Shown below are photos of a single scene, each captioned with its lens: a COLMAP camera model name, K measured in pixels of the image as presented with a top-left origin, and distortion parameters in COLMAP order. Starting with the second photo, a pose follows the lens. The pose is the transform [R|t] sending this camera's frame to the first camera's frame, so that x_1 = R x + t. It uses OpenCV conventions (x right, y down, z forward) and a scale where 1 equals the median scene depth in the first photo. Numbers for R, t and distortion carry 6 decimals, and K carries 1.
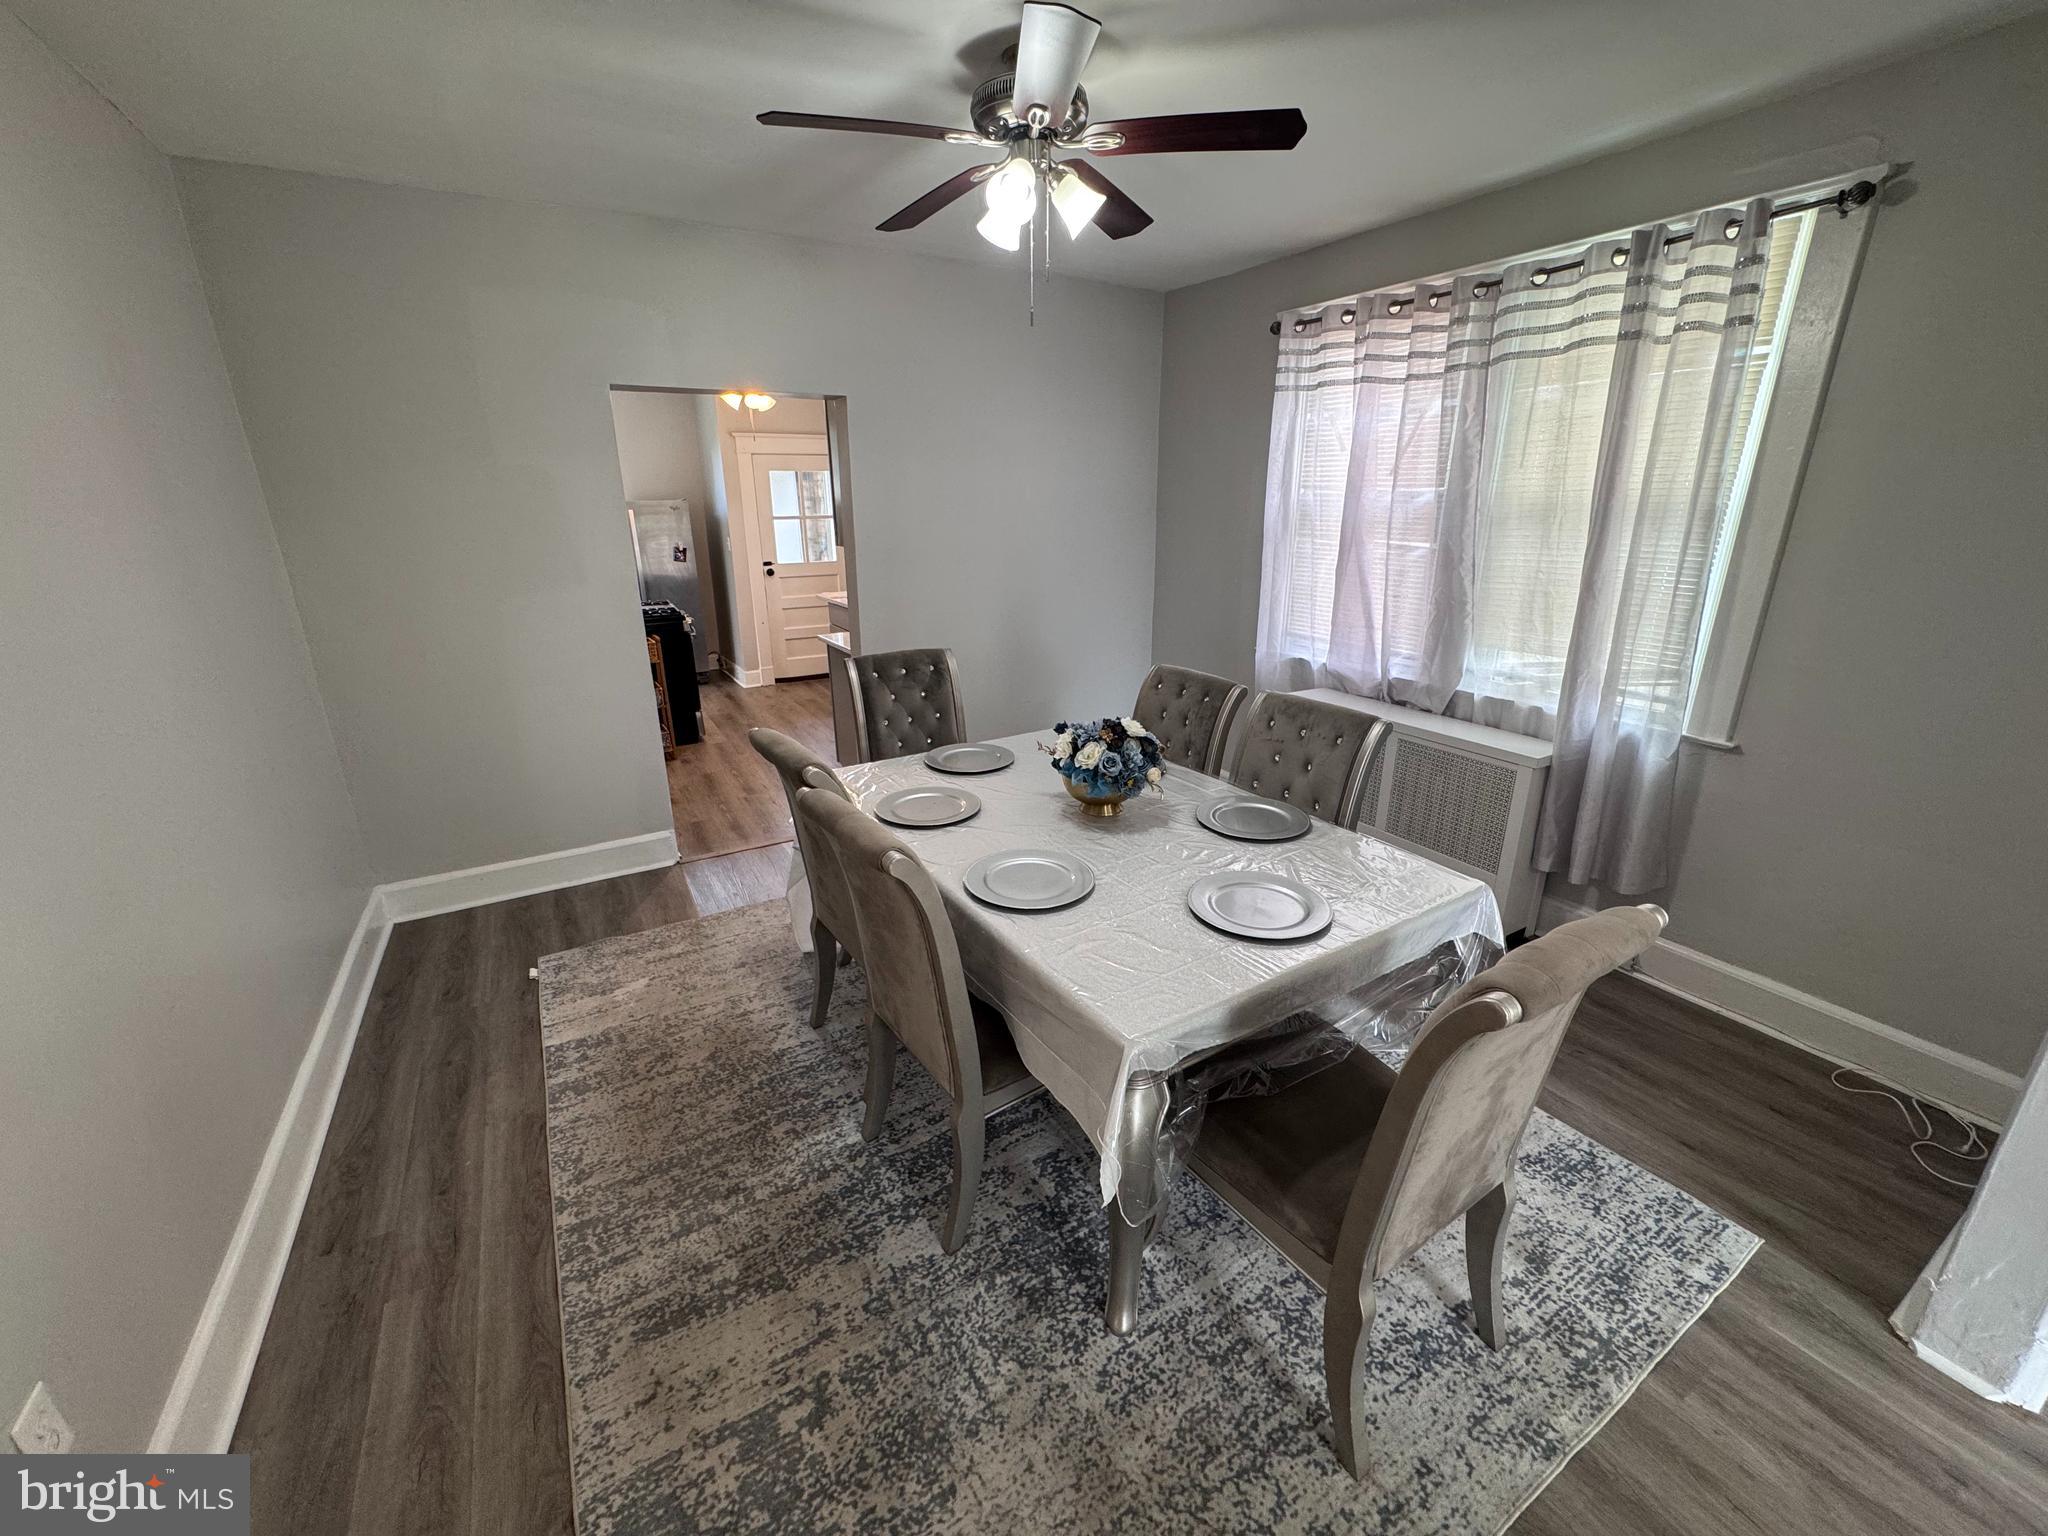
lens RADIAL K [[820.2, 0, 1024.0], [0, 820.2, 768.0], [0, 0, 1]] dist [-0.000865, -0.000260]
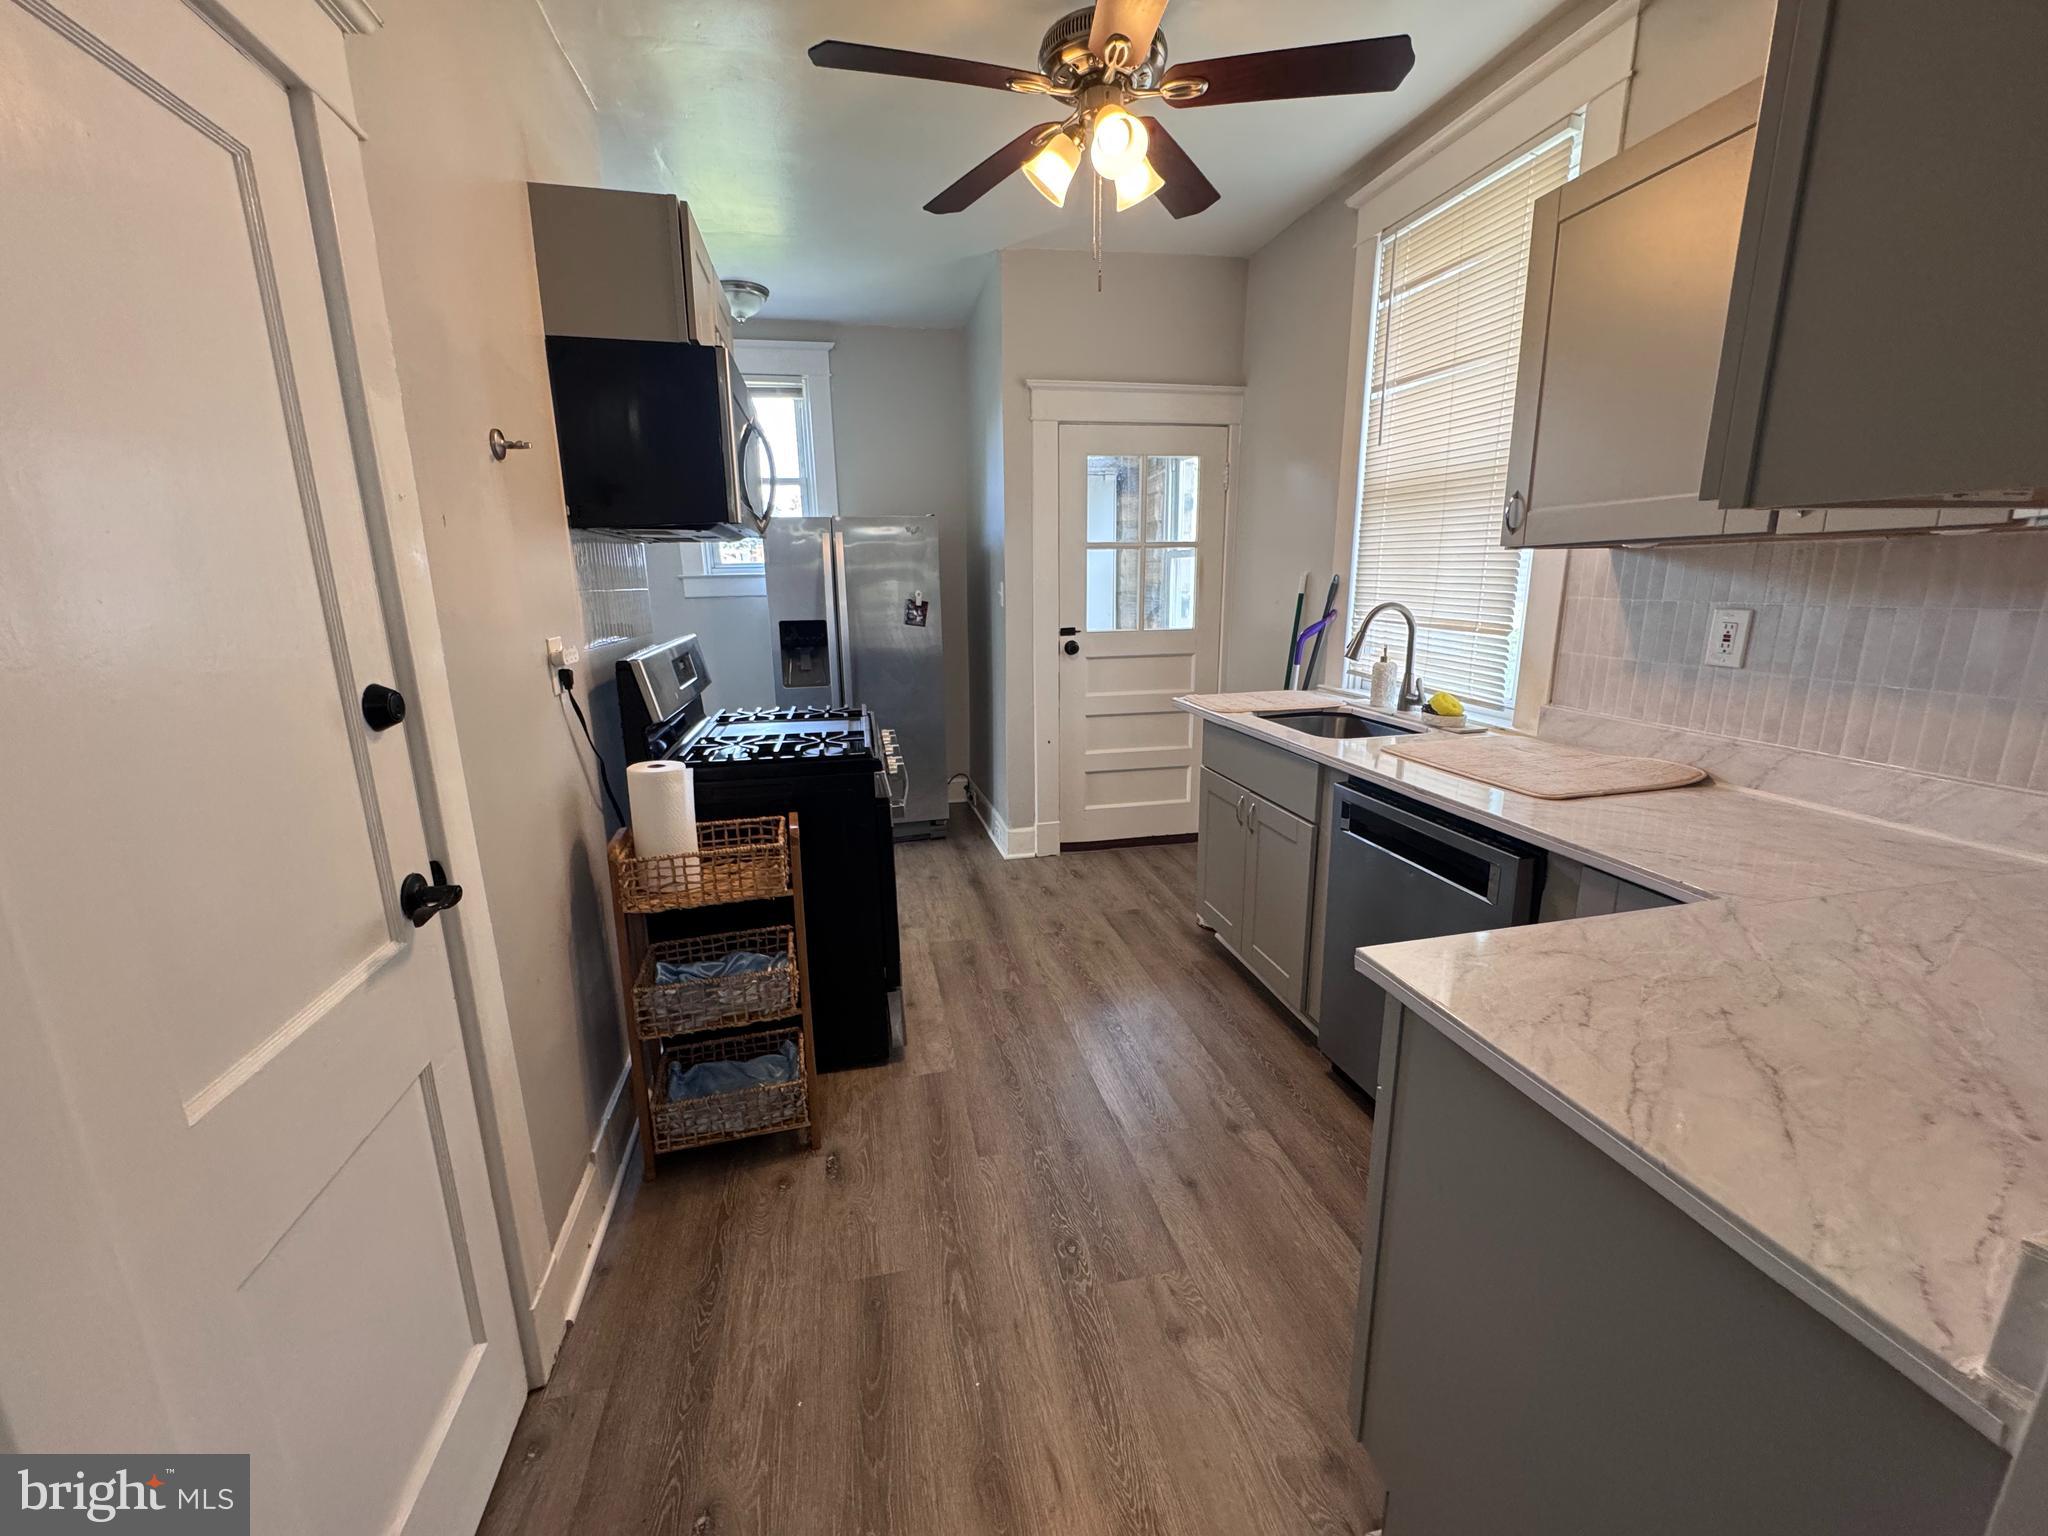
lens RADIAL K [[820.2, 0, 1024.0], [0, 820.2, 768.0], [0, 0, 1]] dist [-0.000865, -0.000260]
pose [[0.954553, 0.070289, -0.289634, -0.240461], [-0.088824, 0.994723, -0.051337, -0.176688], [0.284498, 0.074731, 0.955760, 0.658351]]
